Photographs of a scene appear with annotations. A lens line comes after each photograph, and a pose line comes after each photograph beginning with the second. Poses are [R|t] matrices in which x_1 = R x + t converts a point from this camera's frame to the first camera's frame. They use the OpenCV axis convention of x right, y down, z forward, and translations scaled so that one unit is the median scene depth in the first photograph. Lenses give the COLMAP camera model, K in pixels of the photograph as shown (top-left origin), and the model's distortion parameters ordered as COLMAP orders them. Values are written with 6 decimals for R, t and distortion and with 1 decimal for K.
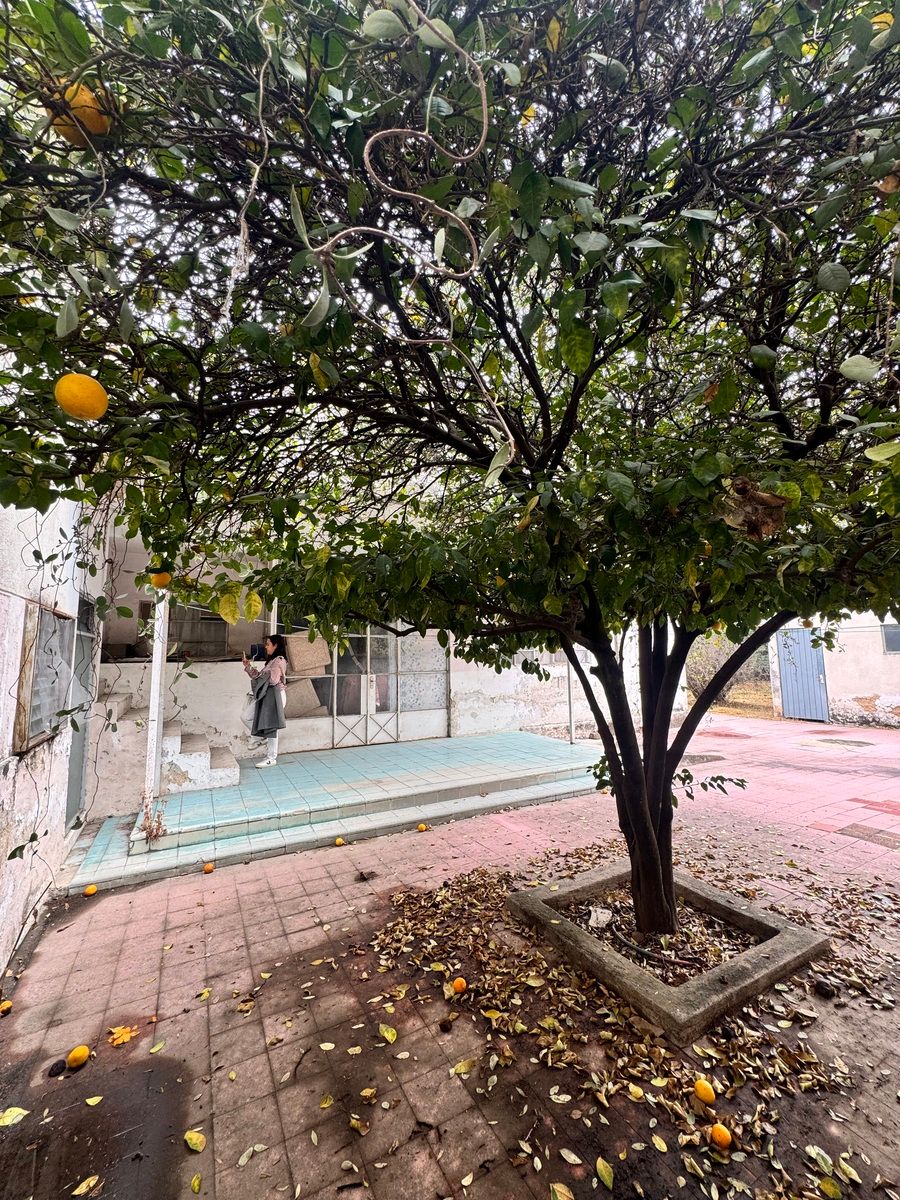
lens RADIAL K [[478.5, 0, 447.3], [0, 478.5, 602.2], [0, 0, 1]] dist [-0.001406, -0.000767]
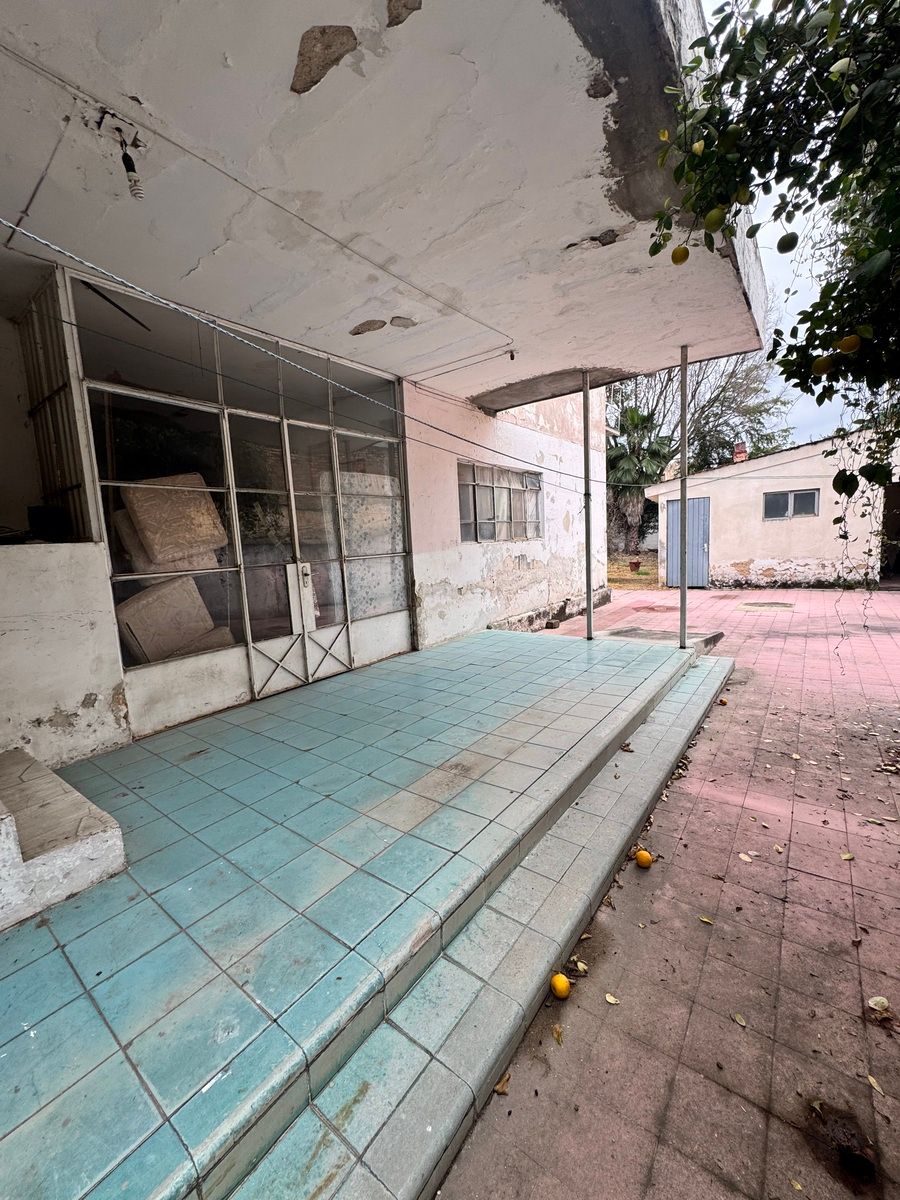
lens RADIAL K [[478.5, 0, 450.3], [0, 478.5, 601.7], [0, 0, 1]] dist [-0.001406, -0.000767]
pose [[0.905536, -0.088643, 0.414905, -0.243138], [-0.005308, 0.975486, 0.219995, 0.072880], [-0.424236, -0.201416, 0.882868, 0.433913]]
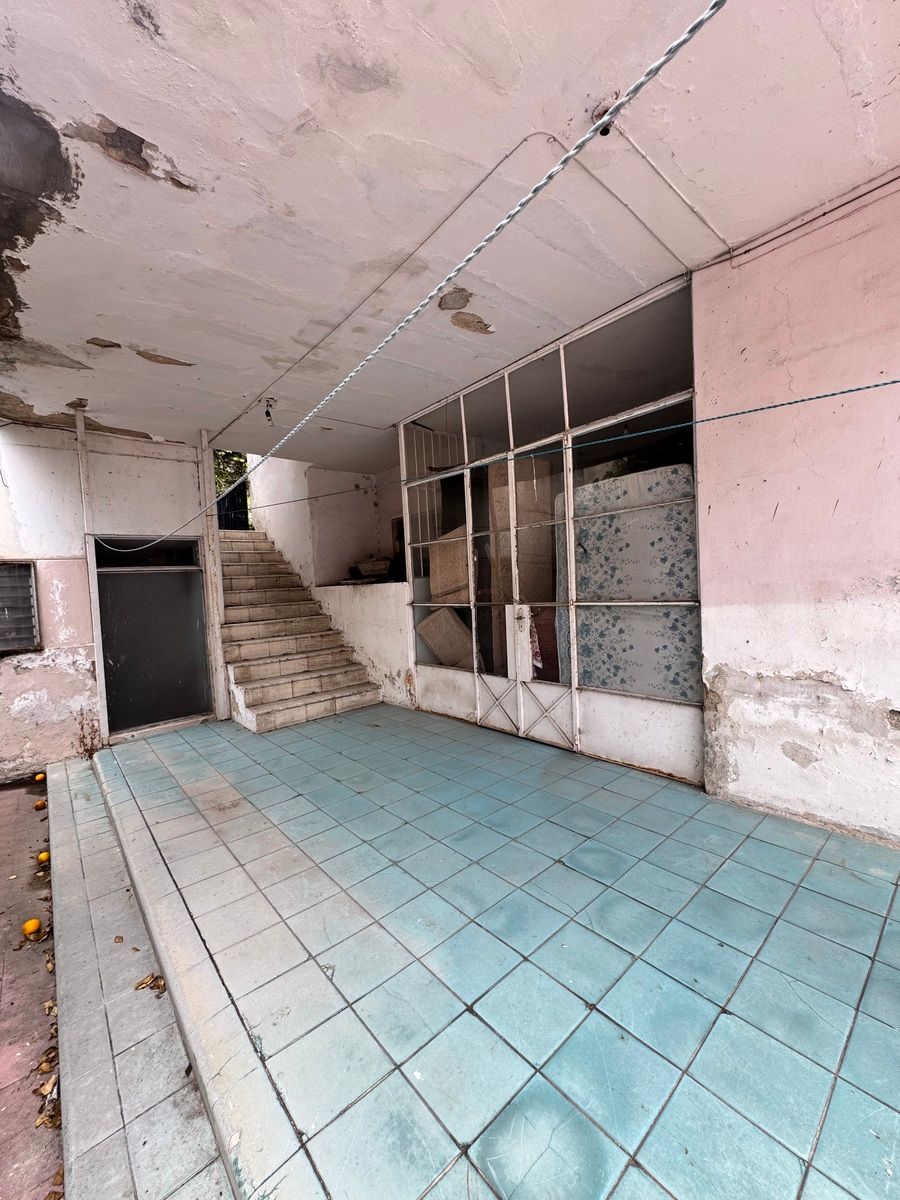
lens RADIAL K [[478.5, 0, 450.6], [0, 478.5, 600.9], [0, 0, 1]] dist [-0.001406, -0.000767]
pose [[0.225384, 0.039991, -0.973449, 0.318976], [0.158075, 0.984417, 0.077041, 0.098680], [0.961361, -0.171242, 0.215550, 0.835908]]
